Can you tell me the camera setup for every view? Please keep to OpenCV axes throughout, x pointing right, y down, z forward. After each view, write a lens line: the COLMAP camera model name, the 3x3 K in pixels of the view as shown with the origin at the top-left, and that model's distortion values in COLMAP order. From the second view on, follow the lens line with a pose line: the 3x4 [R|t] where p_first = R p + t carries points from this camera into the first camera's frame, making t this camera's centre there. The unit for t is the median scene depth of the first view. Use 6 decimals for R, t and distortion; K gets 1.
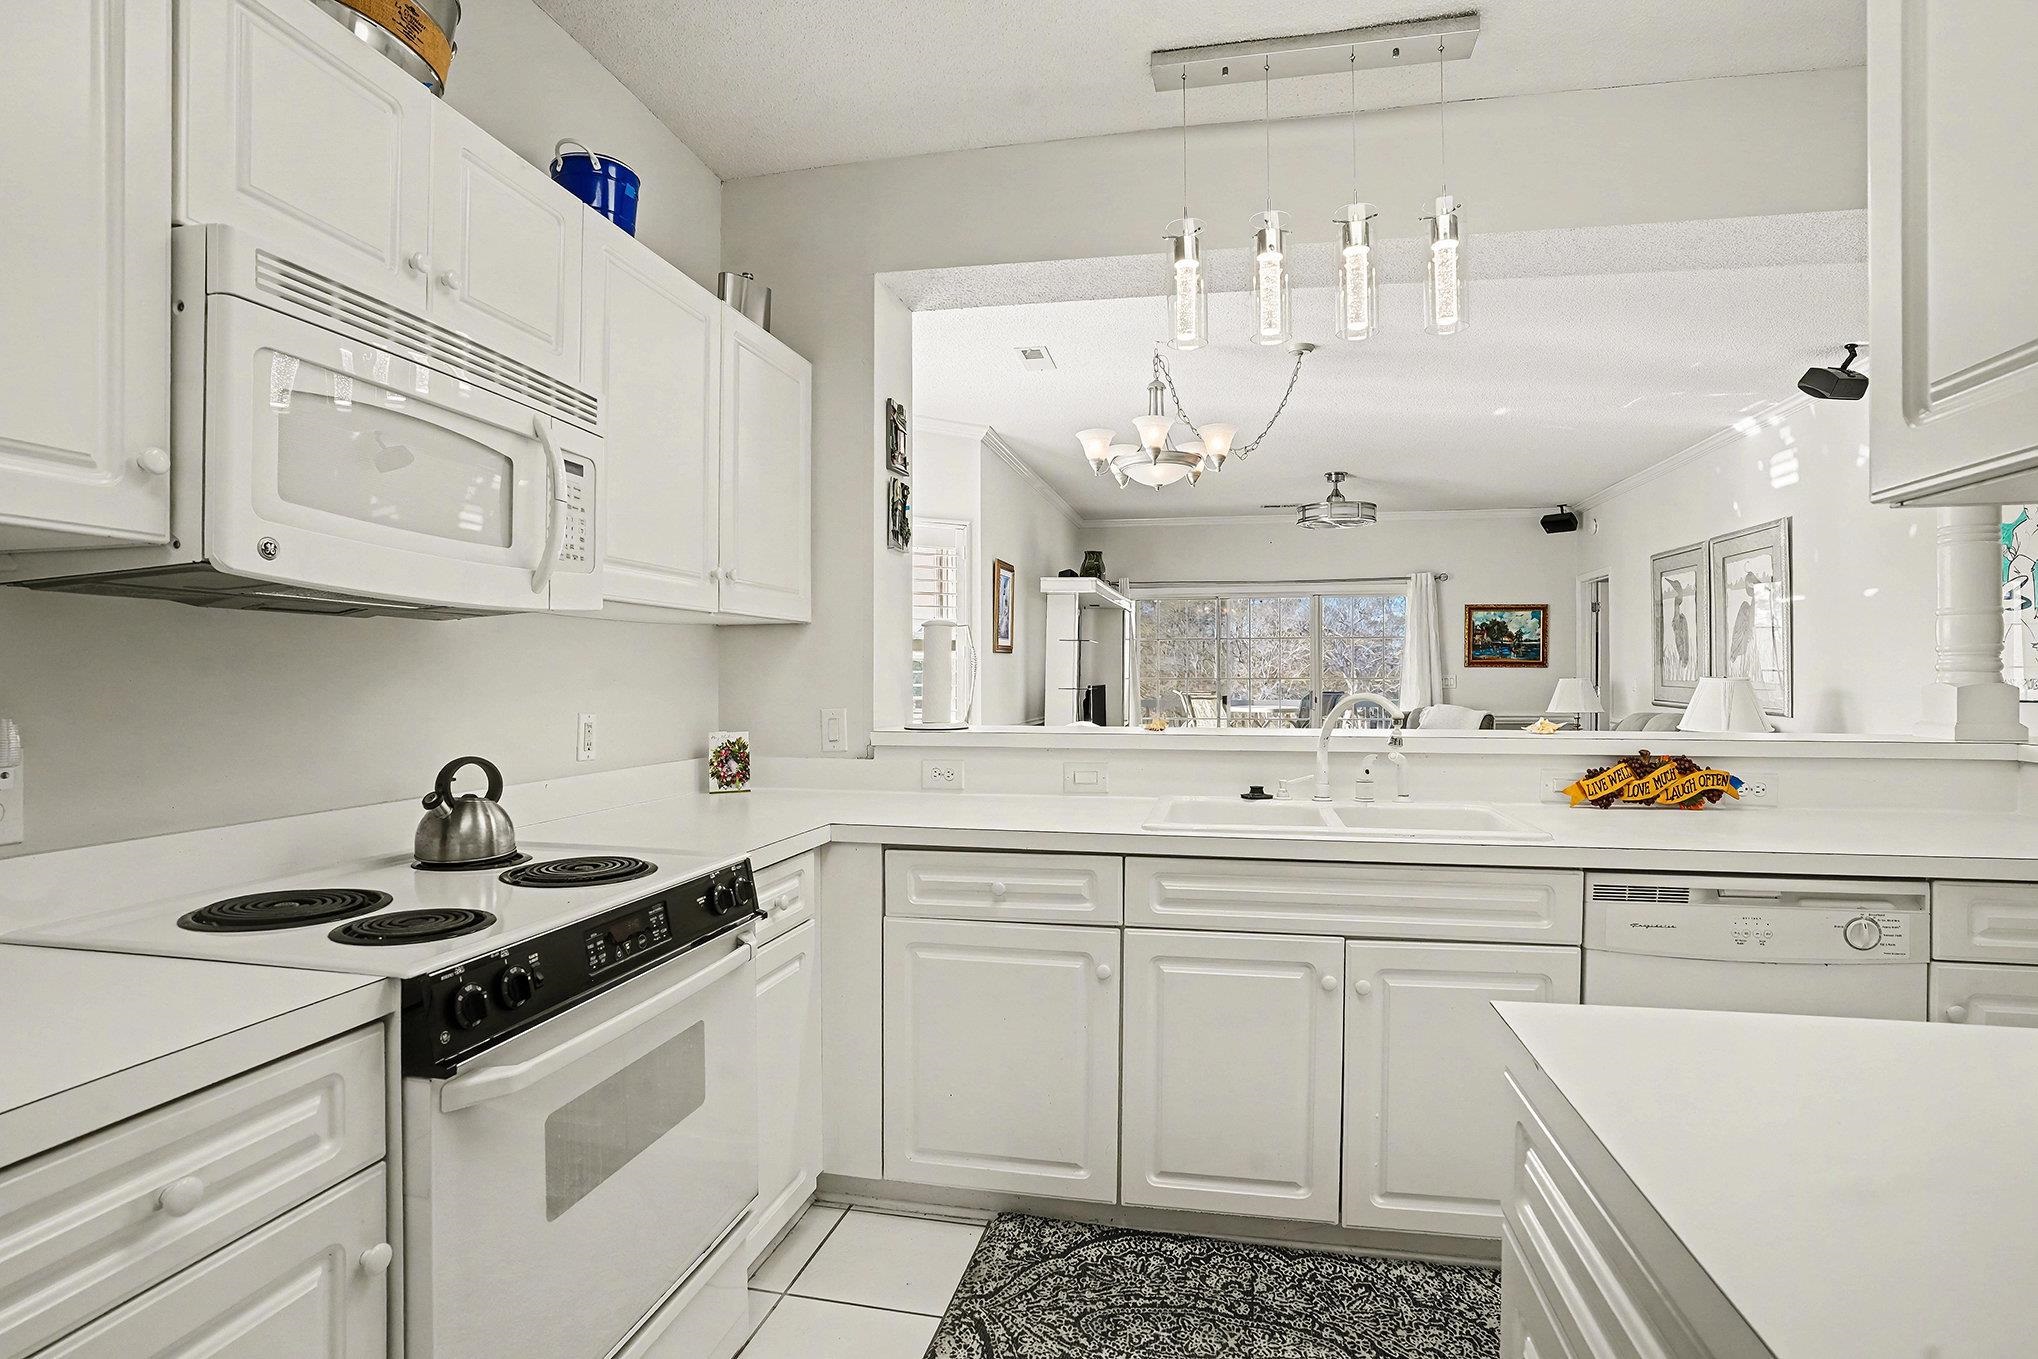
lens RADIAL K [[1003.9, 0, 1019.0], [0, 1003.9, 679.5], [0, 0, 1]] dist [-0.056212, 0.000040]
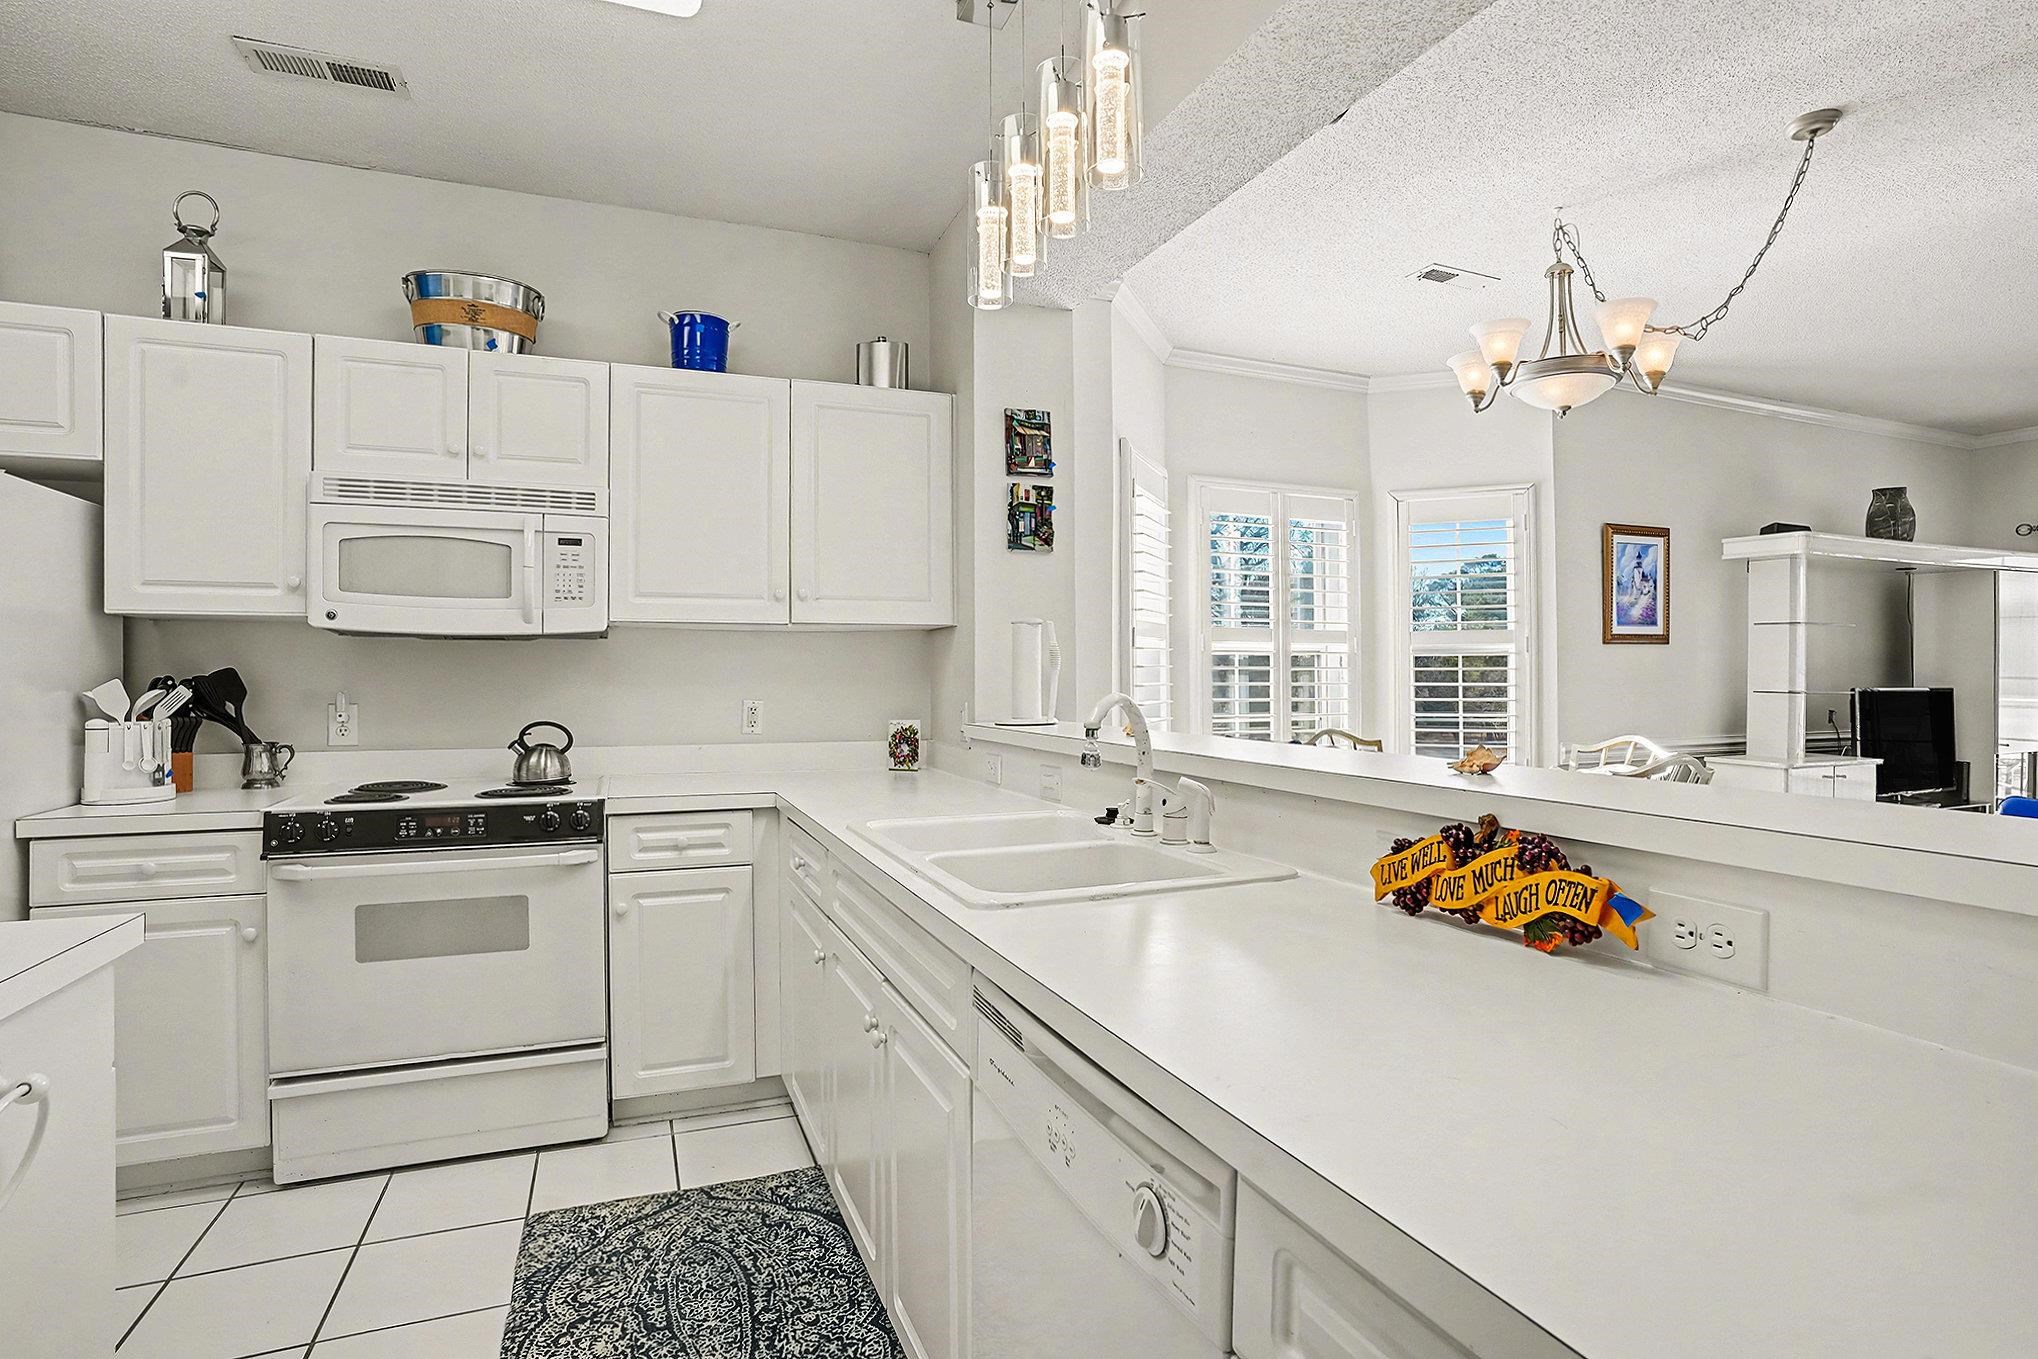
lens RADIAL K [[1003.9, 0, 1019.0], [0, 1003.9, 679.5], [0, 0, 1]] dist [-0.056212, 0.000040]
pose [[0.561212, 0.001718, -0.827670, 0.929830], [-0.001222, 0.999998, 0.001247, 0.002451], [0.827671, 0.000312, 0.561214, 0.518383]]
